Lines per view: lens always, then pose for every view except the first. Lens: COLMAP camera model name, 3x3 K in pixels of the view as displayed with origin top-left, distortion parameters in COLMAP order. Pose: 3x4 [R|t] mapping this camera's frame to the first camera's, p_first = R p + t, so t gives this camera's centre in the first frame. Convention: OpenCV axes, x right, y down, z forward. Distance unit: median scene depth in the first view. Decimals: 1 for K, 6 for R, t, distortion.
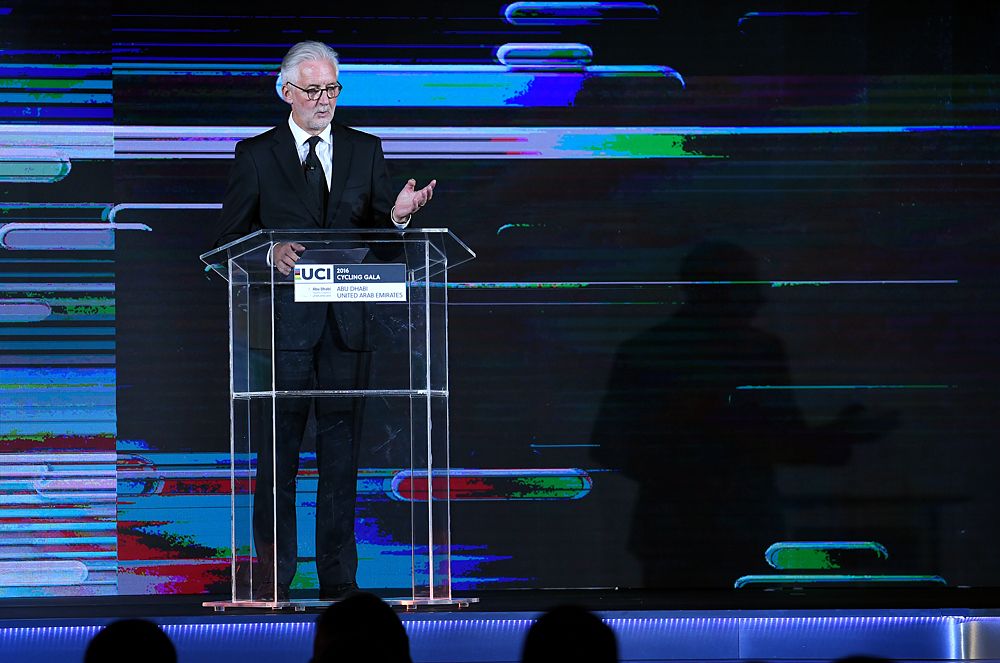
lens RADIAL K [[5446.1, 0, 500.0], [0, 5446.1, 331.5], [0, 0, 1]] dist [0.075411, 12.152891]
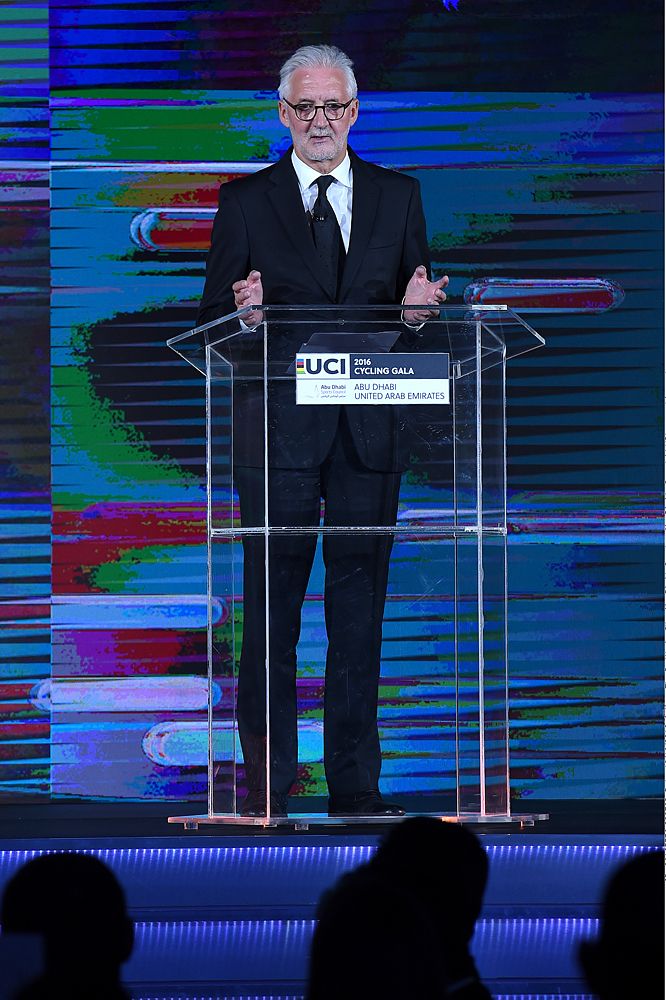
lens RADIAL K [[6665.2, 0, 333.0], [0, 6665.2, 500.0], [0, 0, 1]] dist [1.409950, 19.644064]
pose [[0.999375, 0.004542, -0.035069, -0.001451], [-0.004087, 0.999907, 0.013022, -0.004318], [0.035125, -0.012871, 0.999300, 0.109115]]
